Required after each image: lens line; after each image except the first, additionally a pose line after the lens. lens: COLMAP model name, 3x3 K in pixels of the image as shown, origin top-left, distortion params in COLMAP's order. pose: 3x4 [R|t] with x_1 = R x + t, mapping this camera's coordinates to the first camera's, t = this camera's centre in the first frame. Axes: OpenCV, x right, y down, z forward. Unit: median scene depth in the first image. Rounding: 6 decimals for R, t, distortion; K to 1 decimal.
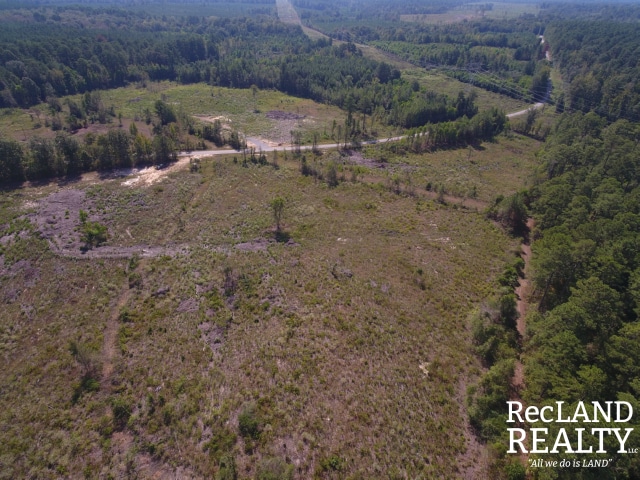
lens RADIAL K [[370.9, 0, 321.8], [0, 370.9, 235.3], [0, 0, 1]] dist [0.004317, -0.002029]
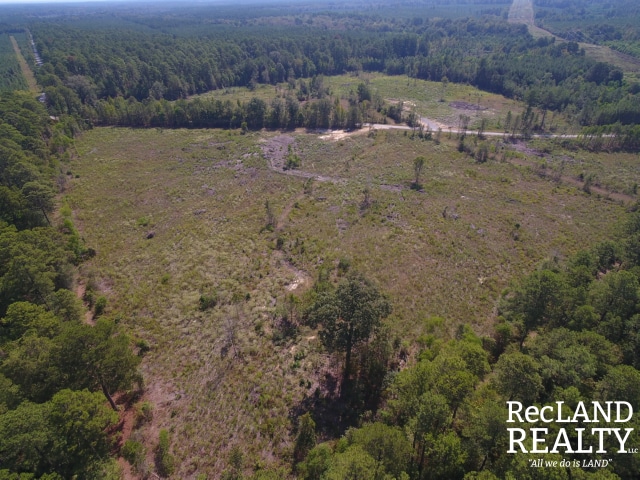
lens RADIAL K [[370.9, 0, 321.4], [0, 370.9, 235.4], [0, 0, 1]] dist [0.004317, -0.002029]
pose [[0.863807, 0.238792, -0.443639, 0.132761], [-0.241164, 0.969088, 0.052050, 0.110551], [0.442354, 0.062029, 0.894693, -0.159992]]
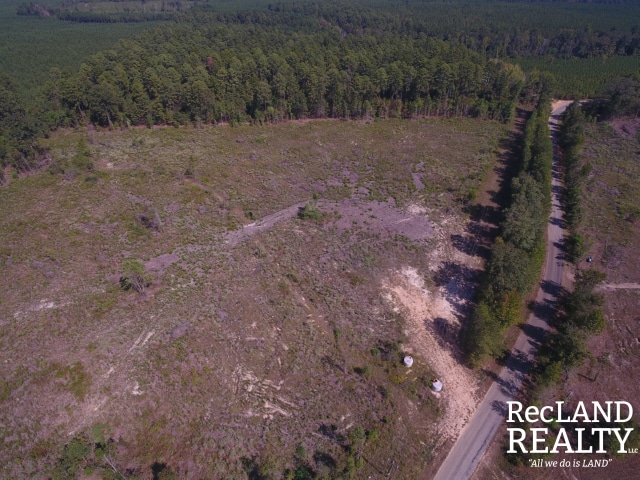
lens RADIAL K [[370.9, 0, 318.2], [0, 370.9, 234.2], [0, 0, 1]] dist [0.004317, -0.002029]
pose [[-0.831819, 0.306247, -0.462915, -0.065448], [-0.319612, 0.417583, 0.850572, -0.561185], [0.453791, 0.855475, -0.249473, 0.823398]]
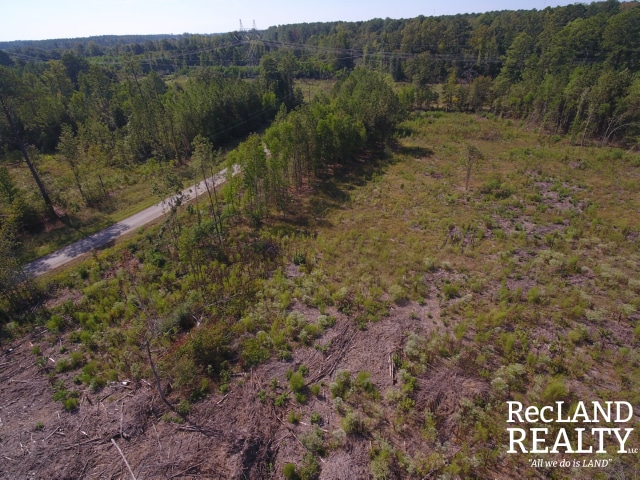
lens RADIAL K [[370.9, 0, 320.6], [0, 370.9, 239.0], [0, 0, 1]] dist [0.004317, -0.002029]
pose [[0.769948, -0.362087, 0.525427, 0.130317], [0.405499, 0.913415, 0.035251, -0.221780], [-0.492697, 0.185918, 0.850108, 0.796934]]
